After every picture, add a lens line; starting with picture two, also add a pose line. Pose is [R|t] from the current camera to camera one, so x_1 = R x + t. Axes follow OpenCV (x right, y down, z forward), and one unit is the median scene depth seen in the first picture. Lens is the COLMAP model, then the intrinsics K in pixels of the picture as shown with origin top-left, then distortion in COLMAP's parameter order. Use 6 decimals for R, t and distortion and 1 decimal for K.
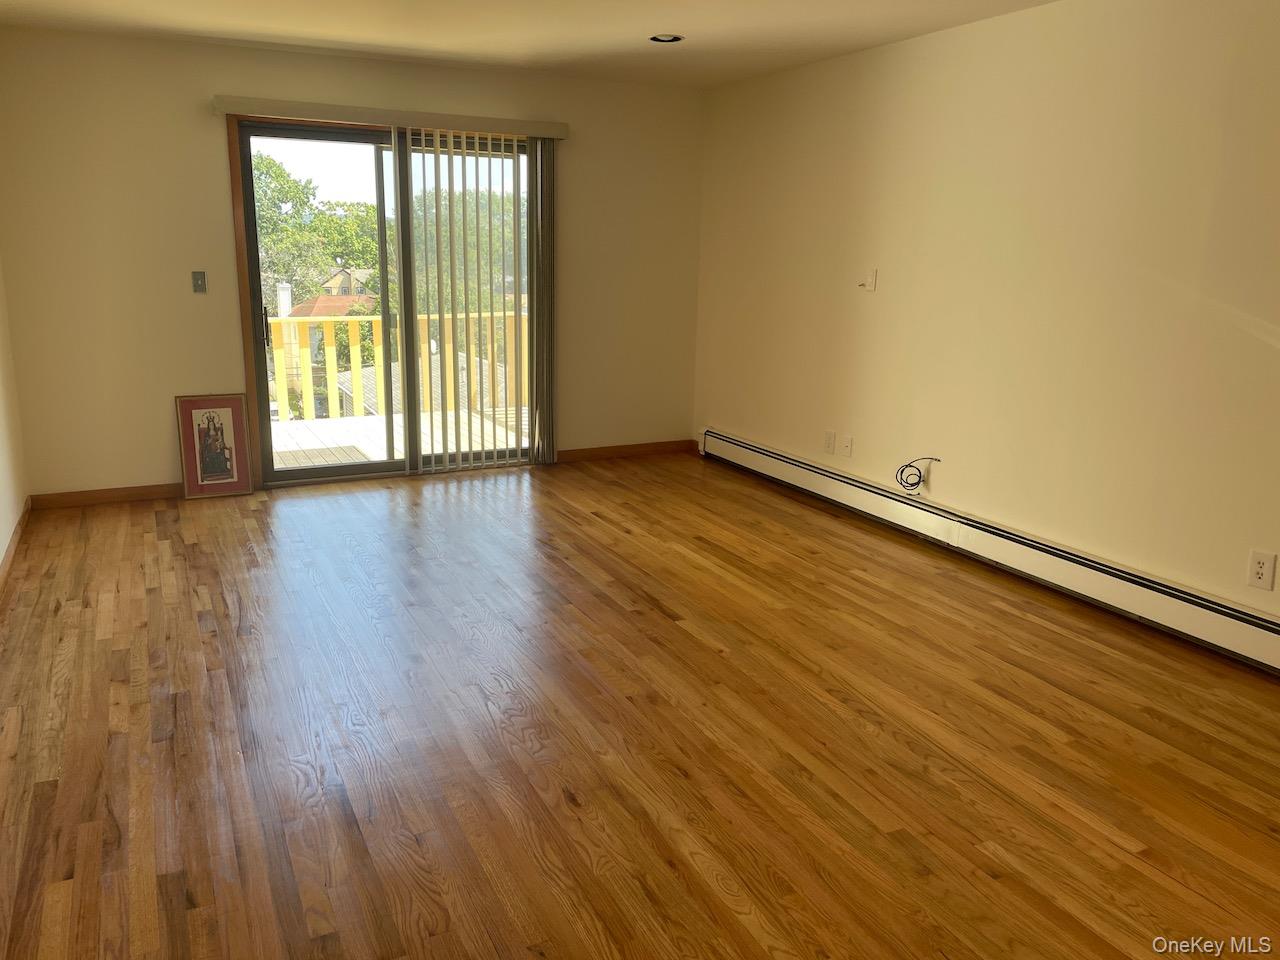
lens RADIAL K [[962.7, 0, 647.7], [0, 962.7, 466.3], [0, 0, 1]] dist [0.079035, -0.104222]
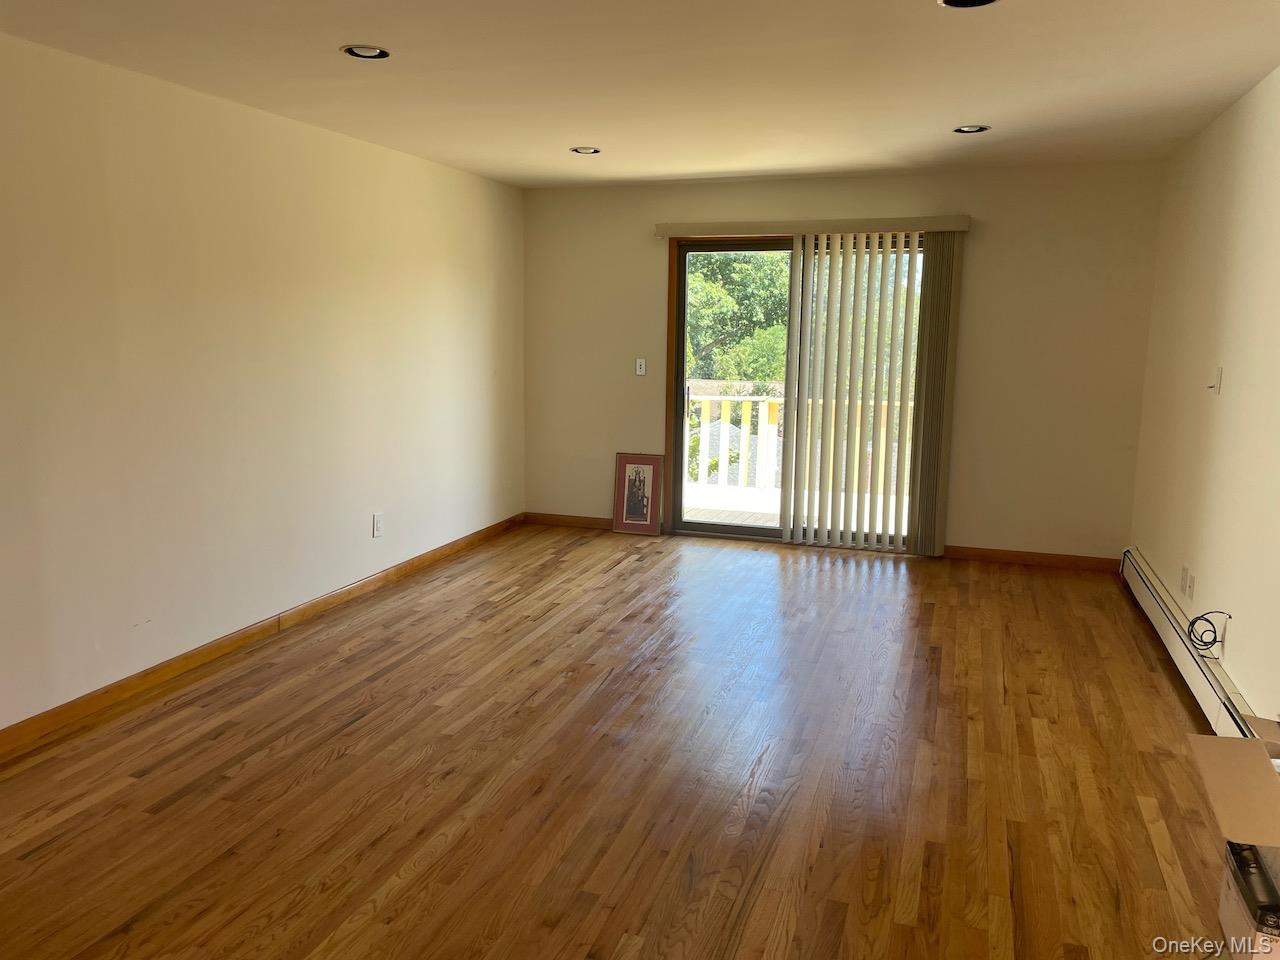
lens RADIAL K [[959.6, 0, 640.0], [0, 959.6, 480.0], [0, 0, 1]] dist [0.077076, -0.102929]
pose [[0.713362, 0.108169, -0.692397, 0.449817], [-0.157773, 0.987441, -0.008288, -0.031151], [0.682805, 0.115154, 0.721469, 0.104858]]
